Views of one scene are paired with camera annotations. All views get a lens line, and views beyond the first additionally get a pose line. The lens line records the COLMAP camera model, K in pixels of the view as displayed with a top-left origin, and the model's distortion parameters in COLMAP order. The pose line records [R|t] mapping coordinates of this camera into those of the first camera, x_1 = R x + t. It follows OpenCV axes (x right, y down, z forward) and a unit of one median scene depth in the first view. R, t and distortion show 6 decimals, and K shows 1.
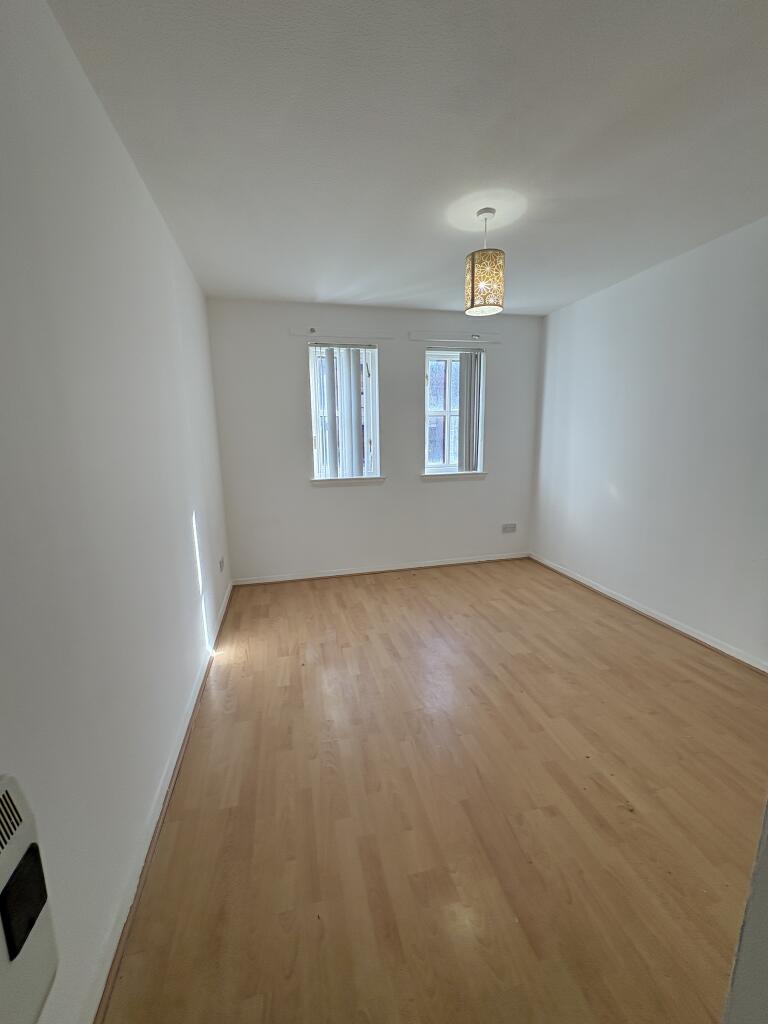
lens RADIAL K [[407.5, 0, 377.5], [0, 407.5, 514.3], [0, 0, 1]] dist [-0.002559, 0.000460]
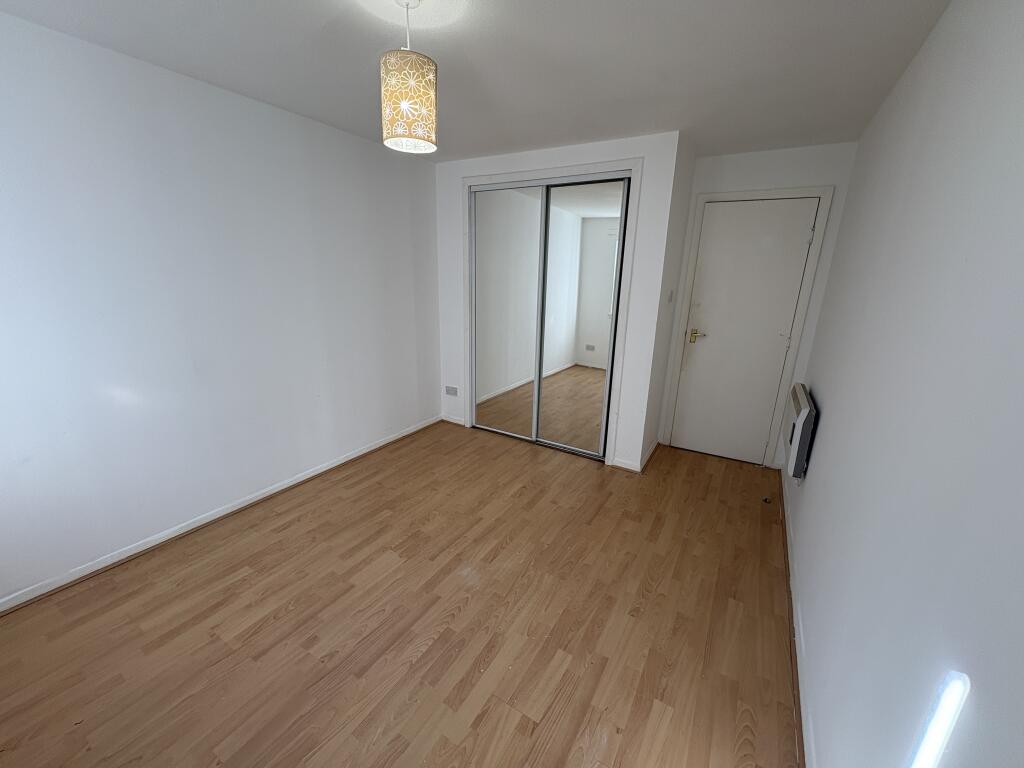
lens RADIAL K [[407.5, 0, 517.9], [0, 407.5, 385.3], [0, 0, 1]] dist [-0.002559, 0.000460]
pose [[-0.724823, -0.190884, 0.661963, -0.295588], [0.115271, 0.913702, 0.389693, -0.262167], [-0.679224, 0.358764, -0.640269, 1.037685]]
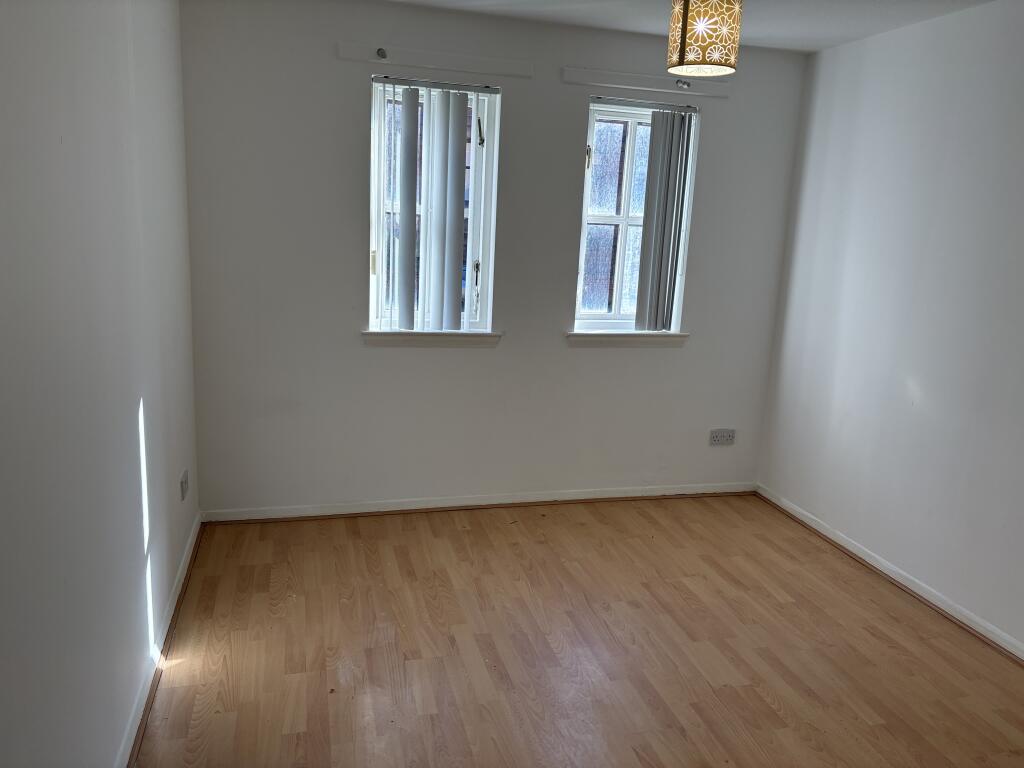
lens RADIAL K [[774.2, 0, 512.8], [0, 774.2, 376.9], [0, 0, 1]] dist [0.039766, -0.037446]
pose [[0.997269, 0.057767, 0.046021, -0.011940], [-0.058318, 0.998240, 0.010721, -0.057804], [-0.045321, -0.013376, 0.998883, -0.031312]]
